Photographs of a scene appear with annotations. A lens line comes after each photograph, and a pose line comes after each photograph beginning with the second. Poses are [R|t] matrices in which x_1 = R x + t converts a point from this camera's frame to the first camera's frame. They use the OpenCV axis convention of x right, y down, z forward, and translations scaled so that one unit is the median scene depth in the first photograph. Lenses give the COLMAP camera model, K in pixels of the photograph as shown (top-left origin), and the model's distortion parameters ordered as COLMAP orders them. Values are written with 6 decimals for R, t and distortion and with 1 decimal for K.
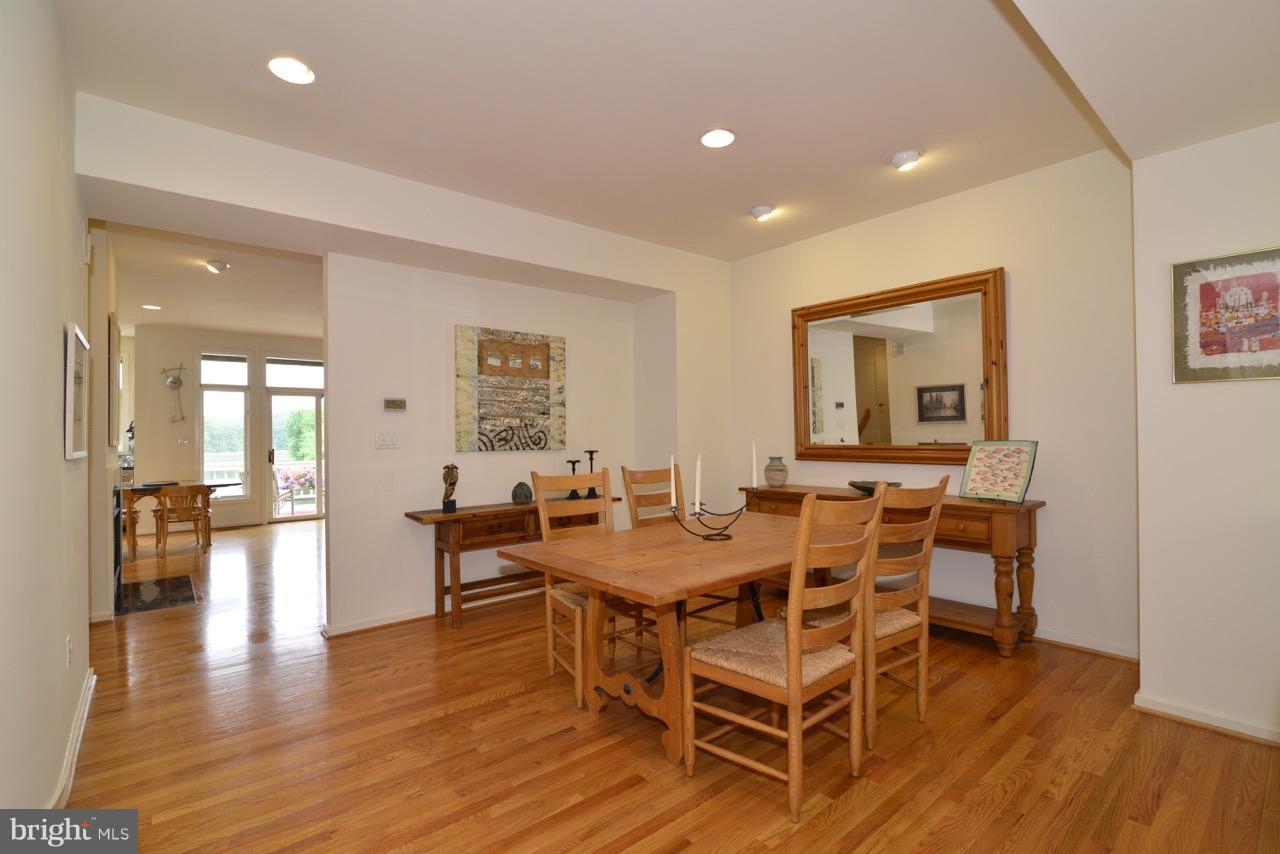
lens RADIAL K [[583.8, 0, 641.7], [0, 583.8, 429.2], [0, 0, 1]] dist [-0.016022, -0.000175]
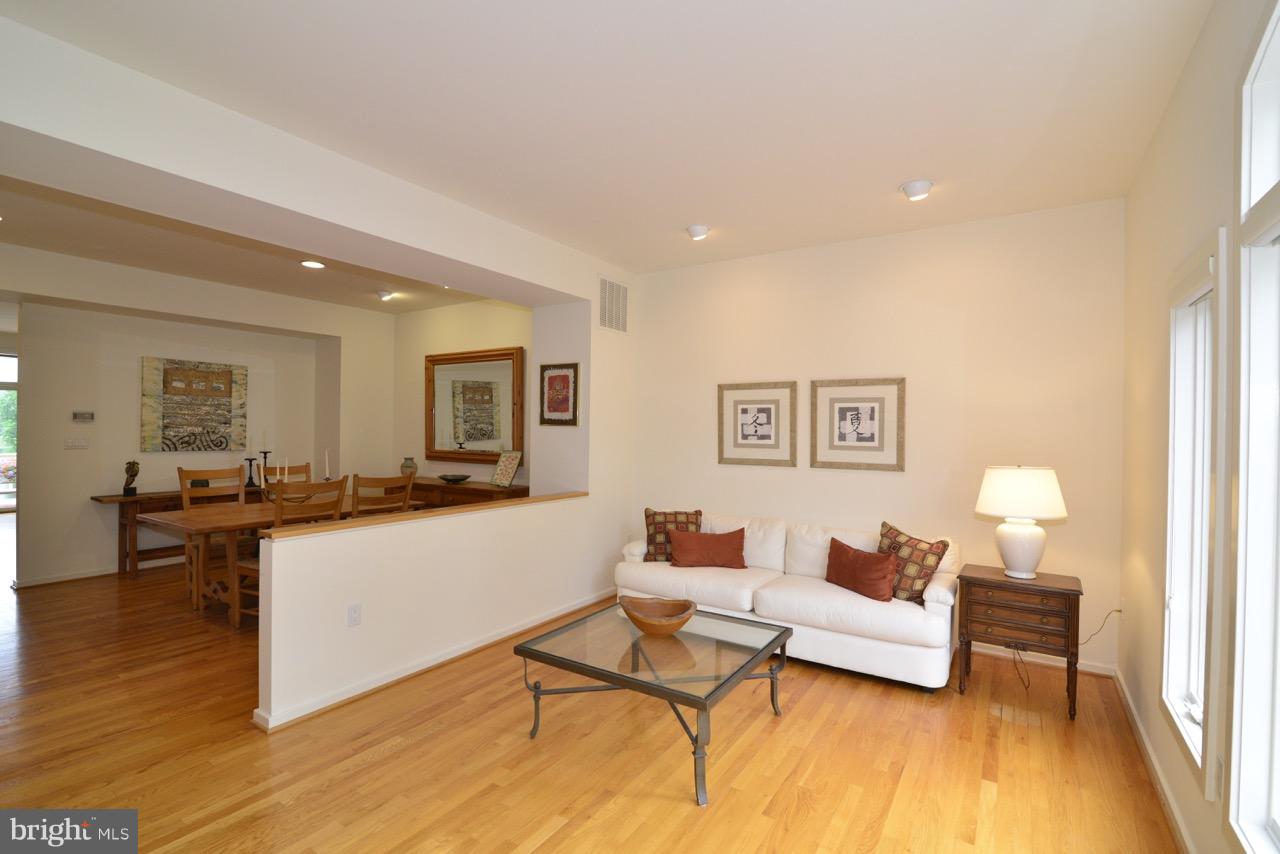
lens RADIAL K [[583.8, 0, 643.0], [0, 583.8, 431.0], [0, 0, 1]] dist [-0.016022, -0.000175]
pose [[0.957715, 0.023214, 0.286779, 0.389441], [-0.026660, 0.999612, 0.008116, -0.048173], [-0.286480, -0.015418, 0.957962, -0.575894]]
